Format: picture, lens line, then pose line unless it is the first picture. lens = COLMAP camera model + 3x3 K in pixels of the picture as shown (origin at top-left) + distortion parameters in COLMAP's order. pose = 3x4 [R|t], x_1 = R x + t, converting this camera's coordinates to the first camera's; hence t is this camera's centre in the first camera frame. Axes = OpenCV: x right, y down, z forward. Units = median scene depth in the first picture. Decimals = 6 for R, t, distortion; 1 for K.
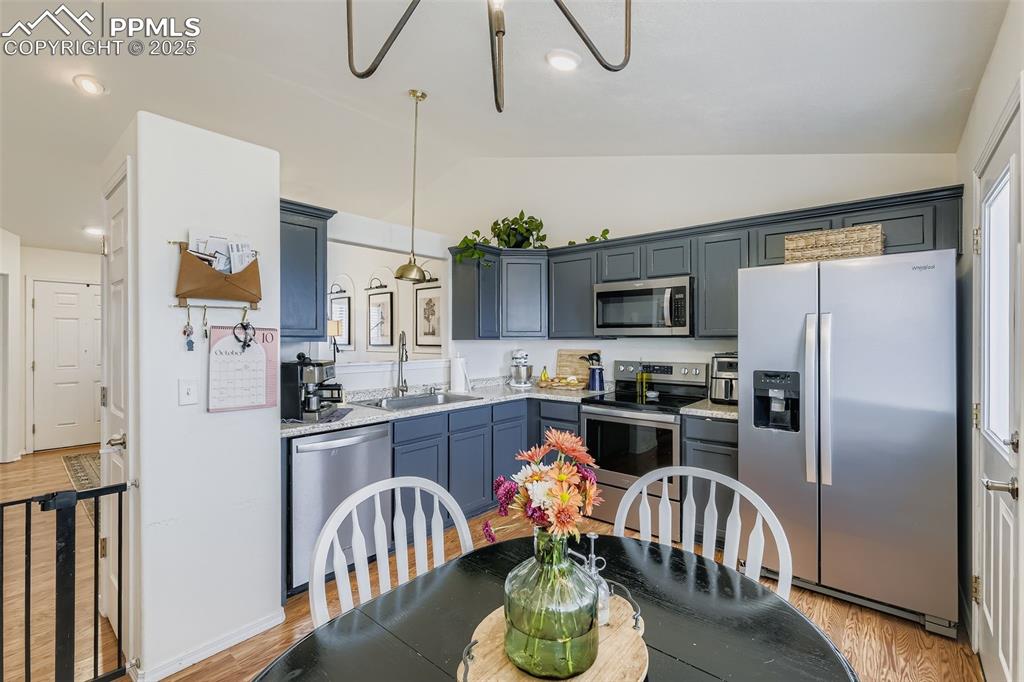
lens RADIAL K [[455.8, 0, 519.4], [0, 455.8, 341.9], [0, 0, 1]] dist [-0.003926, 0.001031]
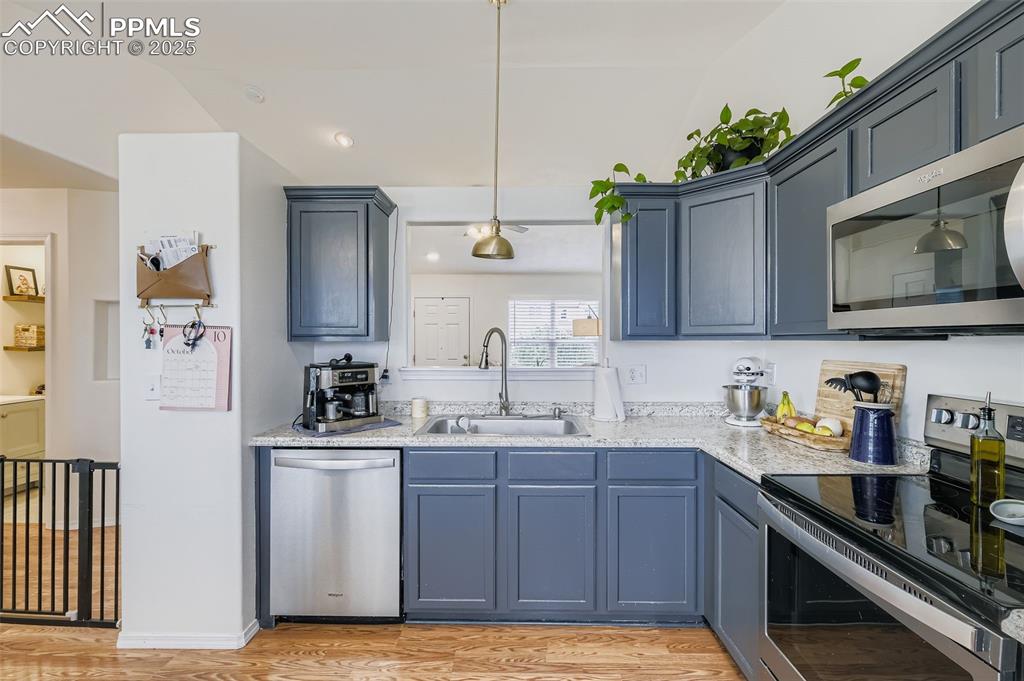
lens RADIAL K [[455.8, 0, 507.2], [0, 455.8, 342.3], [0, 0, 1]] dist [-0.003926, 0.001031]
pose [[0.617993, 0.006005, -0.786161, 0.342565], [-0.006800, 0.999974, 0.002292, -0.001905], [0.786154, 0.003929, 0.618018, 0.562440]]
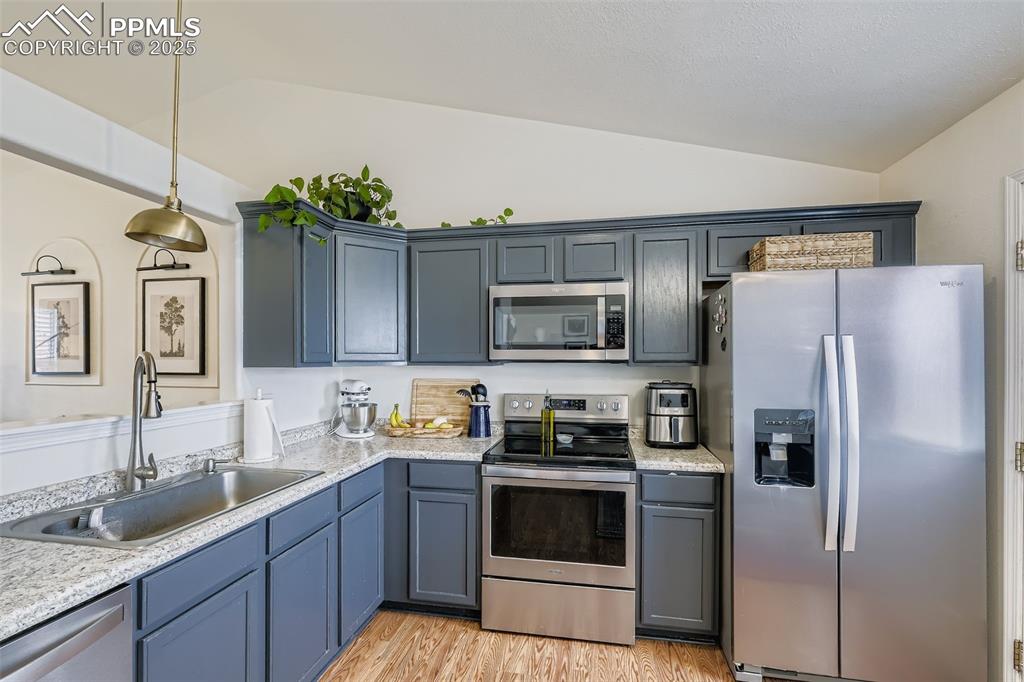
lens RADIAL K [[455.8, 0, 514.0], [0, 455.8, 361.7], [0, 0, 1]] dist [-0.003926, 0.001031]
pose [[0.874859, -0.002520, 0.484372, -0.153730], [0.002522, 0.999997, 0.000647, -0.012828], [-0.484372, 0.000656, 0.874862, 0.414218]]
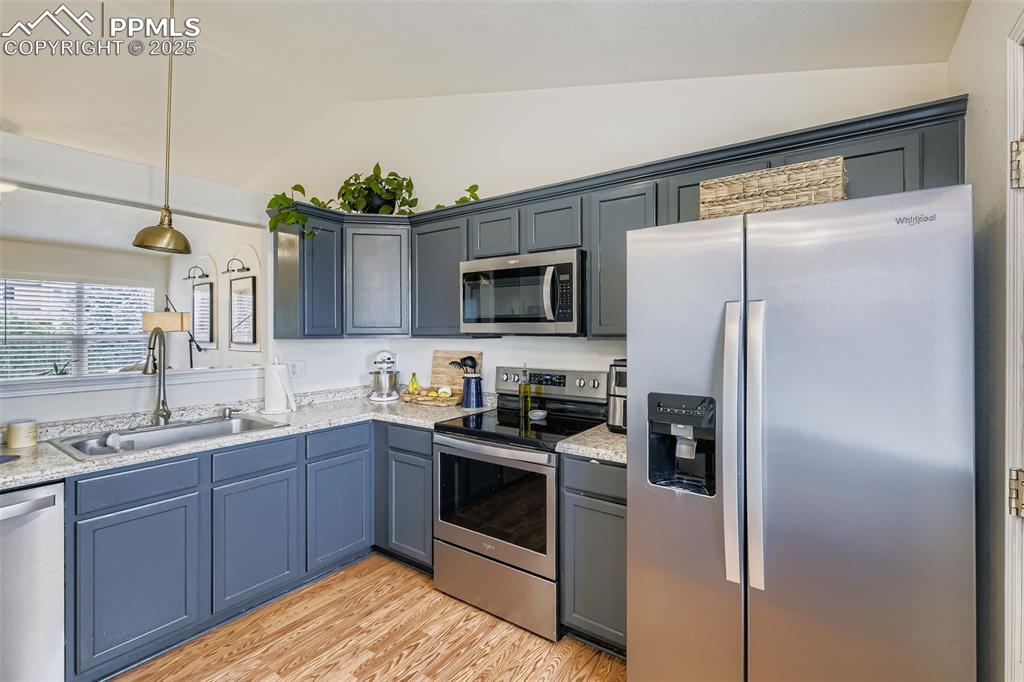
lens RADIAL K [[455.8, 0, 524.4], [0, 455.8, 335.3], [0, 0, 1]] dist [-0.003926, 0.001031]
pose [[0.996683, -0.000923, 0.081373, 0.227465], [0.000742, 0.999997, 0.002248, -0.013471], [-0.081375, -0.002180, 0.996681, 0.302803]]
